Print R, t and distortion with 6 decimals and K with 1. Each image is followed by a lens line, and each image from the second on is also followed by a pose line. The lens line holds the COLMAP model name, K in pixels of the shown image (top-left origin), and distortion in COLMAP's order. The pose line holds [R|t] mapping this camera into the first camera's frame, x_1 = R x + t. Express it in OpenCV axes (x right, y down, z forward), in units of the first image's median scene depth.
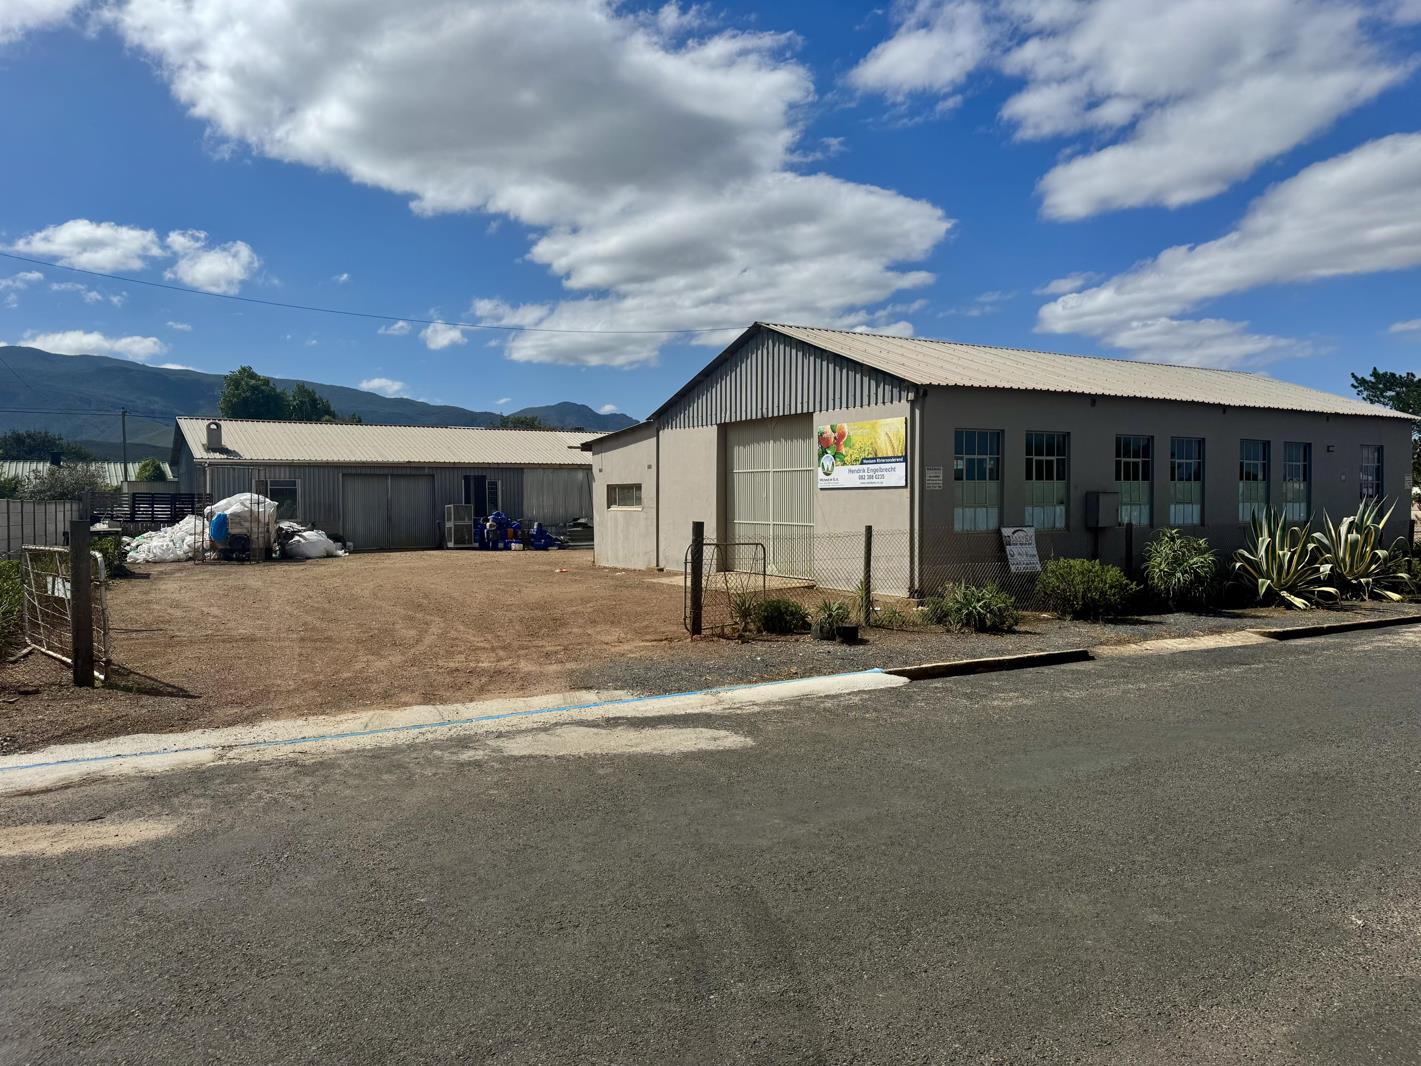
lens RADIAL K [[1011.3, 0, 710.5], [0, 1011.3, 533.0], [0, 0, 1]] dist [0.112541, -0.189148]
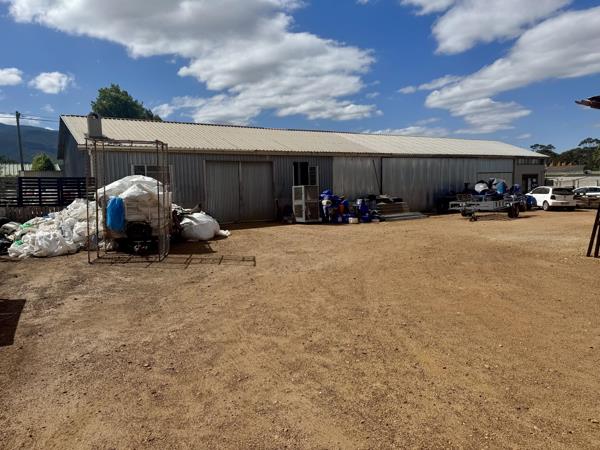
lens RADIAL K [[426.5, 0, 300.0], [0, 426.5, 225.0], [0, 0, 1]] dist [0.077186, -0.096770]
pose [[0.999740, -0.016541, 0.015676, -0.531628], [0.015543, 0.997968, 0.061787, -0.026267], [-0.016667, -0.061527, 0.997966, 1.028410]]
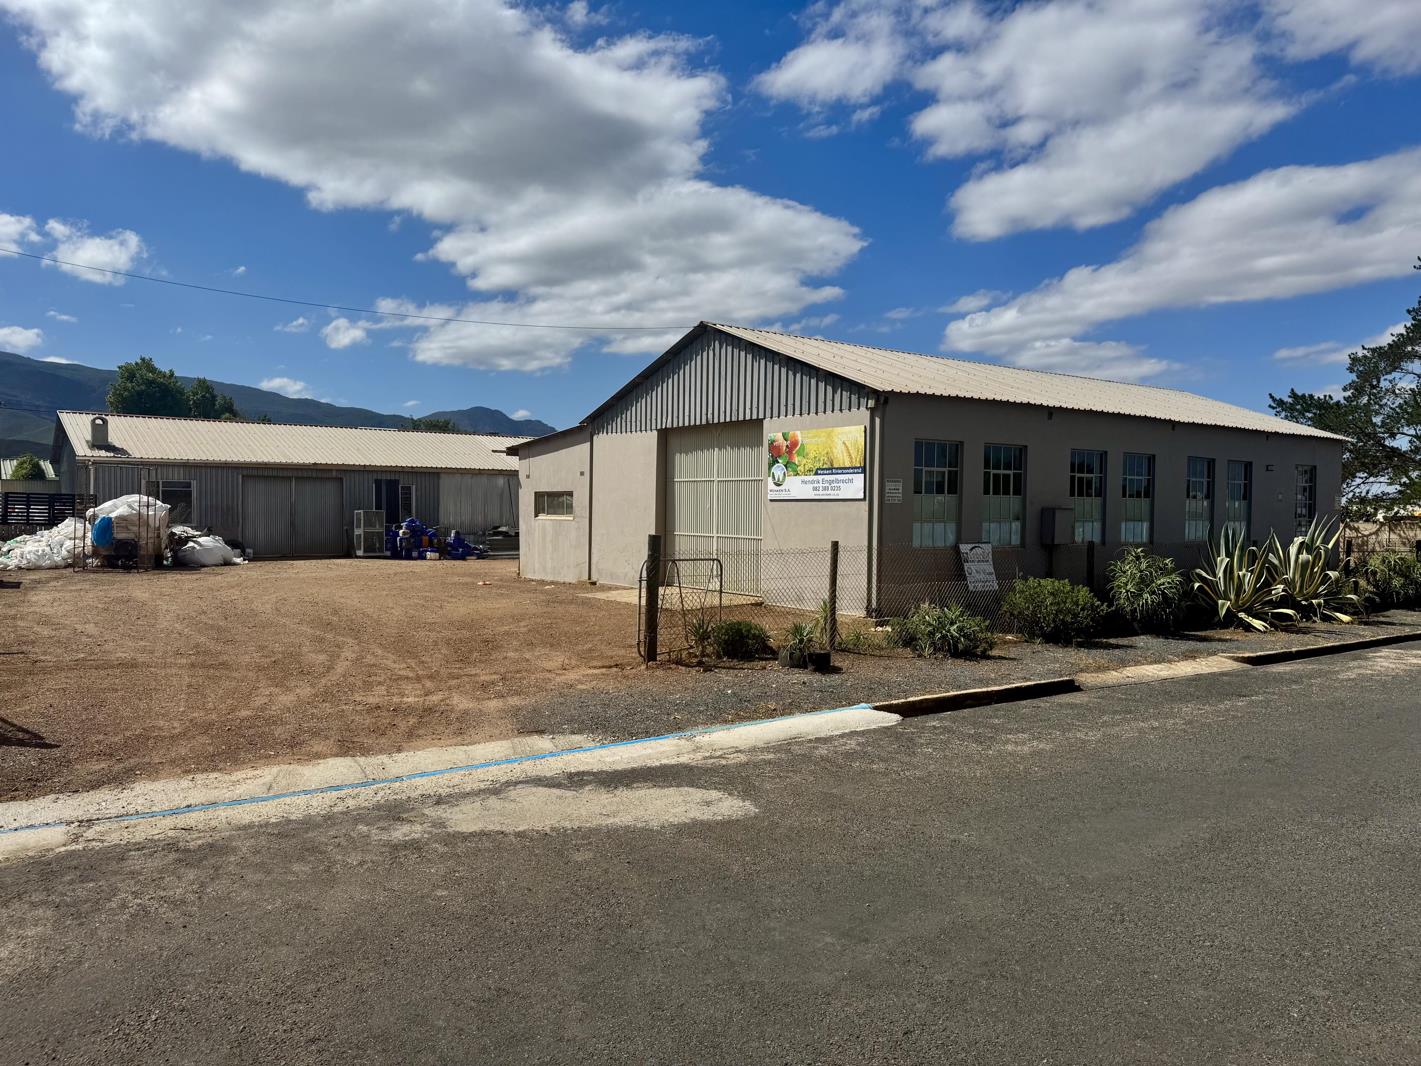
lens RADIAL K [[1010.1, 0, 710.5], [0, 1010.1, 533.0], [0, 0, 1]] dist [0.077186, -0.096770]
pose [[0.996340, 0.012869, 0.084501, -0.026925], [-0.012109, 0.999881, -0.009507, -0.003522], [-0.084613, 0.008449, 0.996378, 0.073575]]
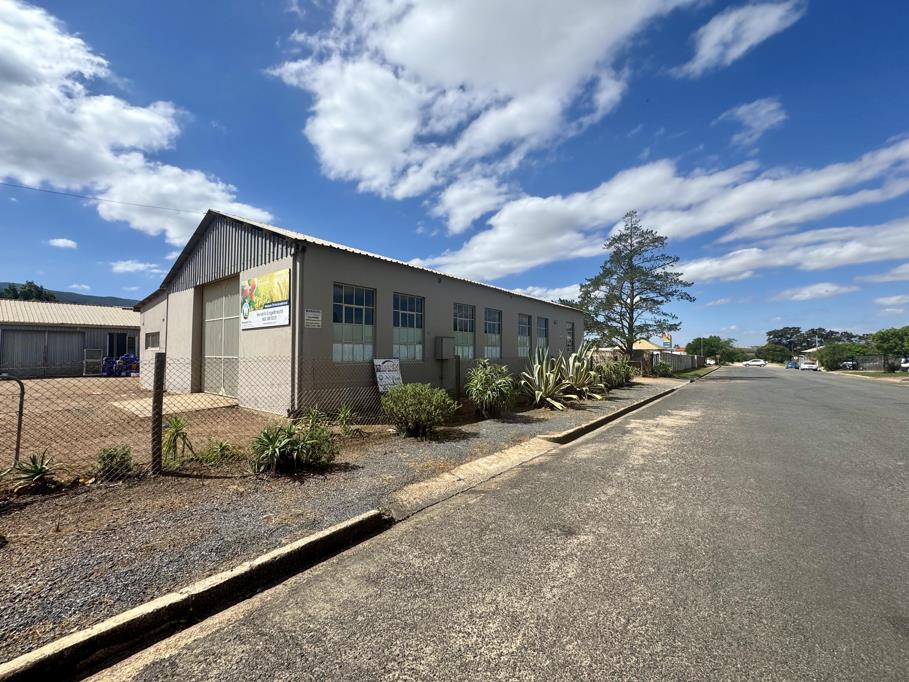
lens RADIAL K [[368.4, 0, 456.3], [0, 368.4, 327.3], [0, 0, 1]] dist [0.002236, 0.000544]
pose [[0.944085, 0.027245, 0.328576, 0.224141], [0.007071, 0.994677, -0.102795, 0.004409], [-0.329628, 0.099371, 0.938867, 0.486322]]
